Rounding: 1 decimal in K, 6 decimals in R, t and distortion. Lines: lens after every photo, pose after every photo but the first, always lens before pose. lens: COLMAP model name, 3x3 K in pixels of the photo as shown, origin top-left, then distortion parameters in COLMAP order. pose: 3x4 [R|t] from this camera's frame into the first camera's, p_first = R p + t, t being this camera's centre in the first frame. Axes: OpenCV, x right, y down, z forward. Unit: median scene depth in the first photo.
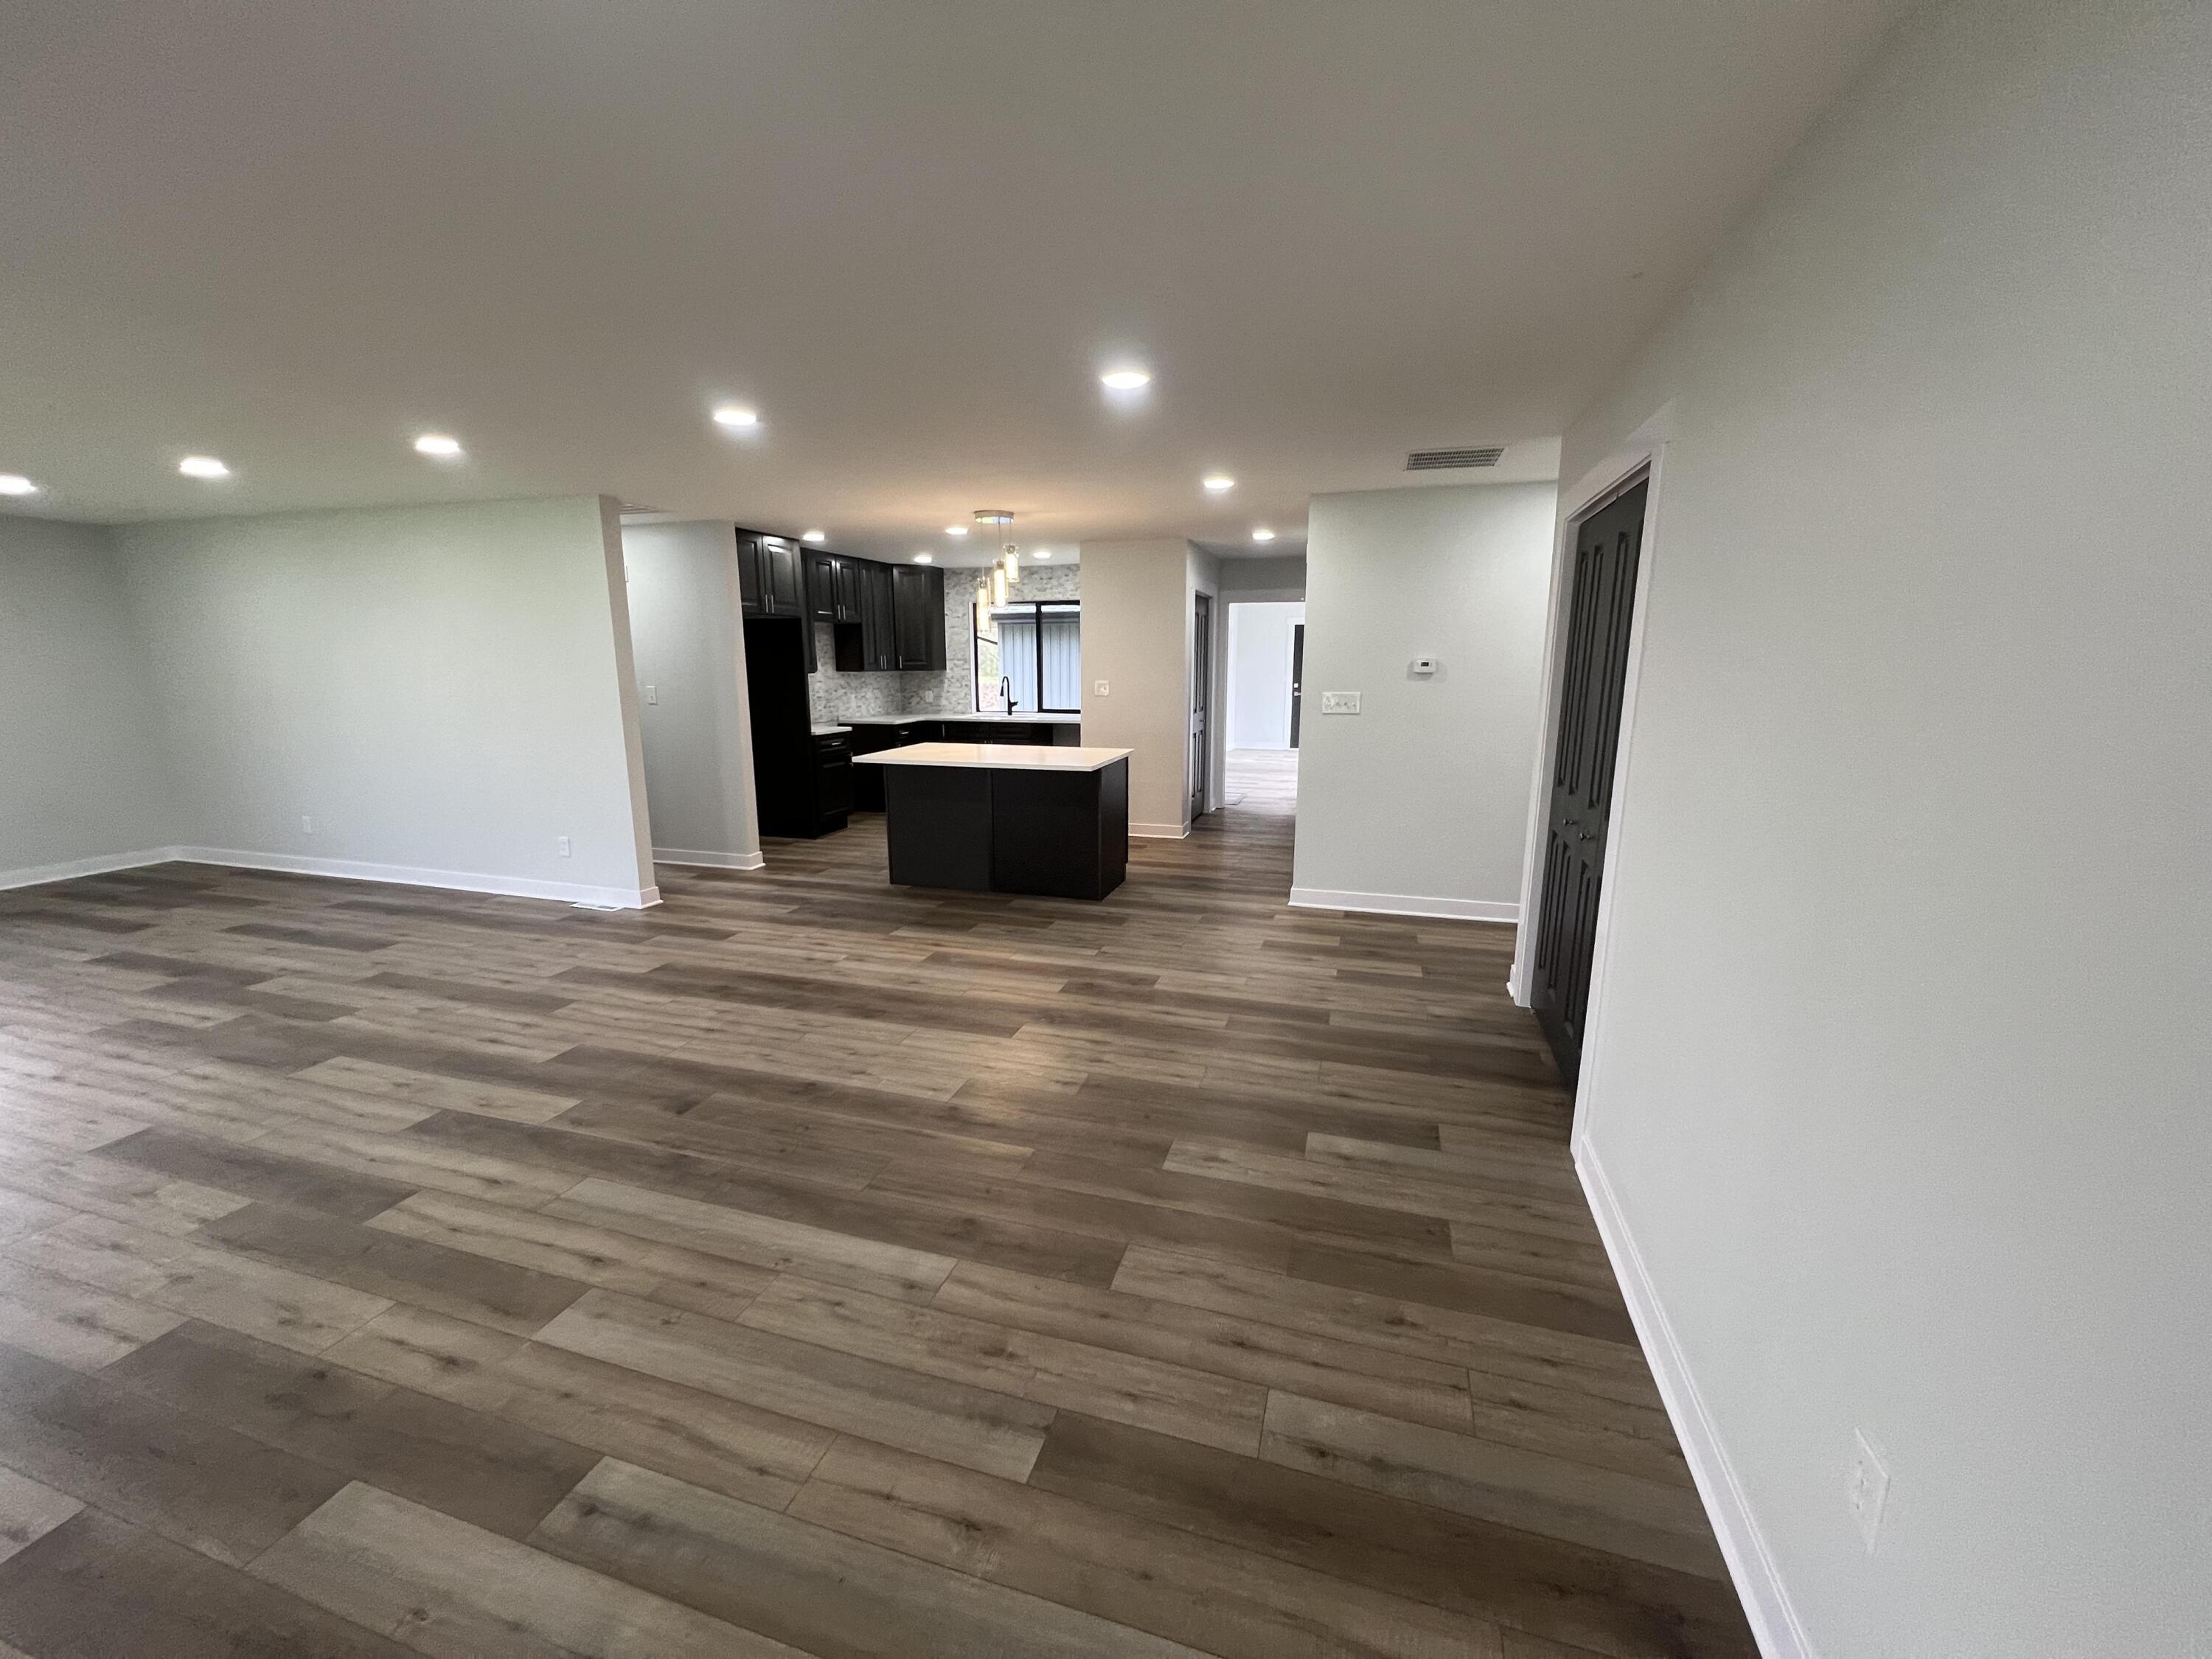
lens RADIAL K [[882.3, 0, 1102.1], [0, 882.3, 842.5], [0, 0, 1]] dist [-0.002230, 0.000860]
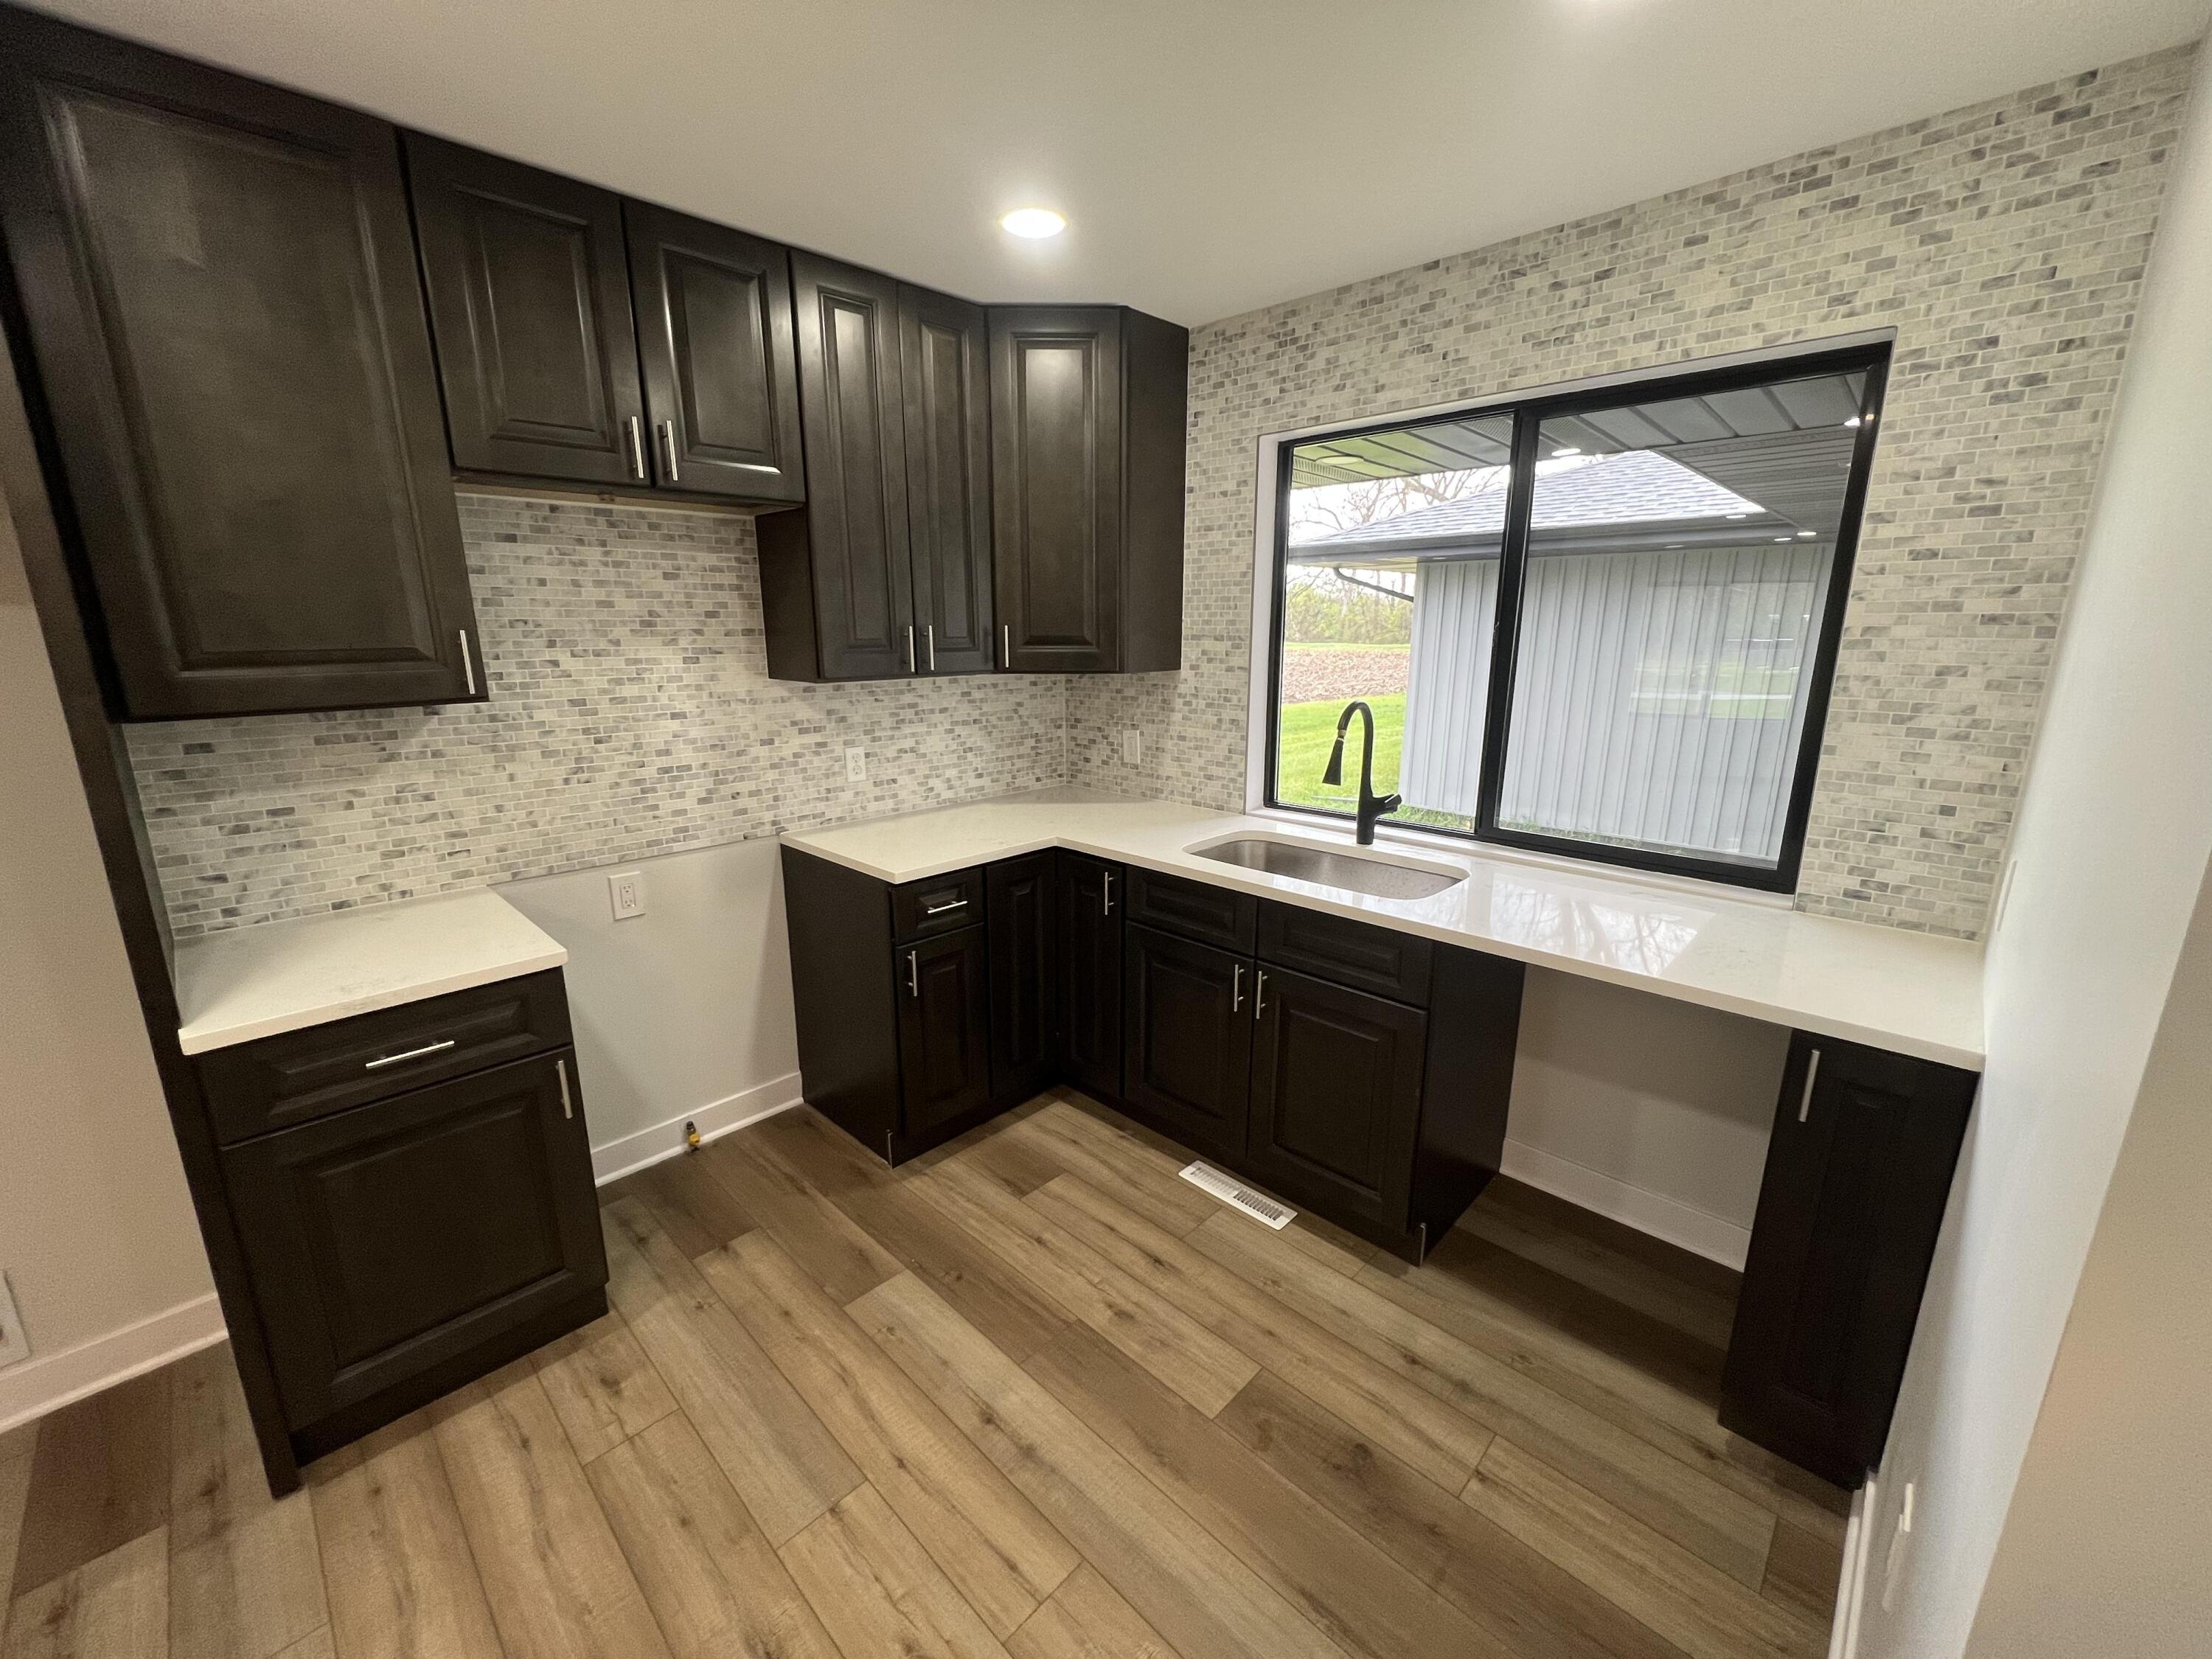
lens RADIAL K [[882.3, 0, 1105.4], [0, 882.3, 833.6], [0, 0, 1]] dist [-0.002230, 0.000860]
pose [[0.891251, 0.105633, -0.441037, -0.092350], [-0.093125, 0.994399, 0.049980, -0.254724], [0.443847, -0.003473, 0.896096, 1.191951]]
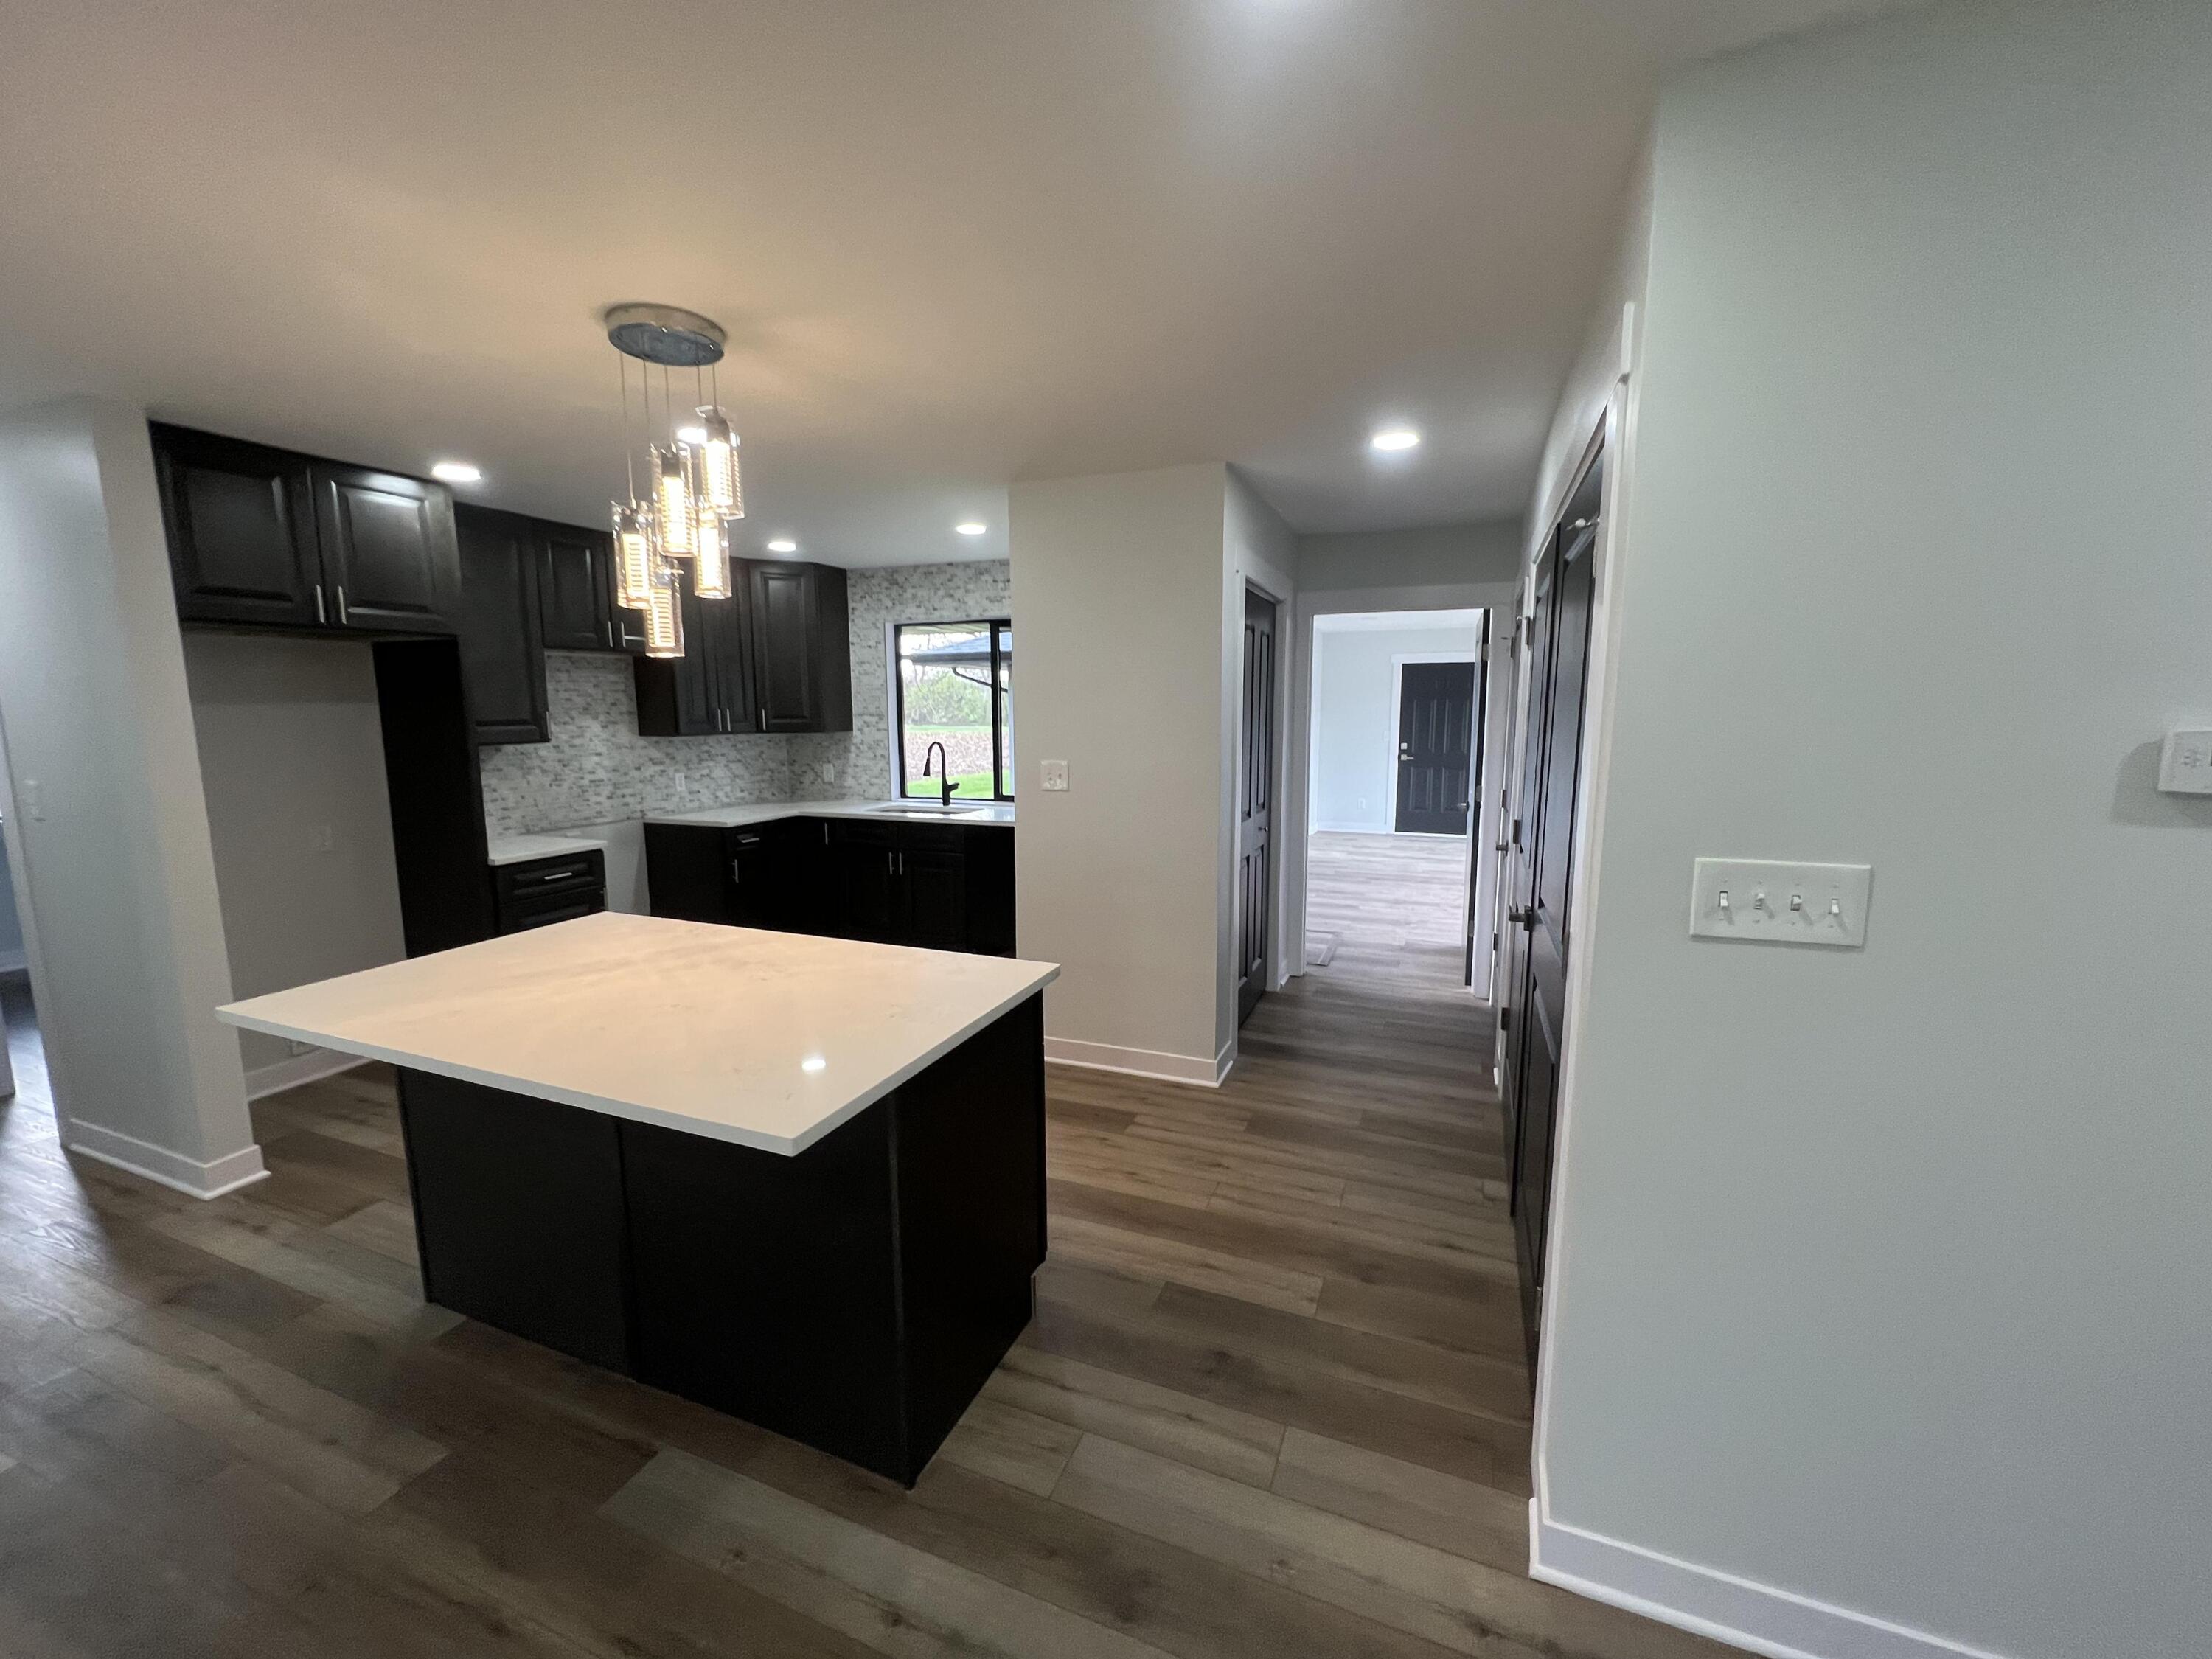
lens RADIAL K [[882.3, 0, 1103.3], [0, 882.3, 836.1], [0, 0, 1]] dist [-0.002230, 0.000860]
pose [[0.996184, 0.009701, -0.086738, 0.093388], [-0.014958, 0.998077, -0.060160, -0.146532], [0.085988, 0.061228, 0.994413, 0.674710]]
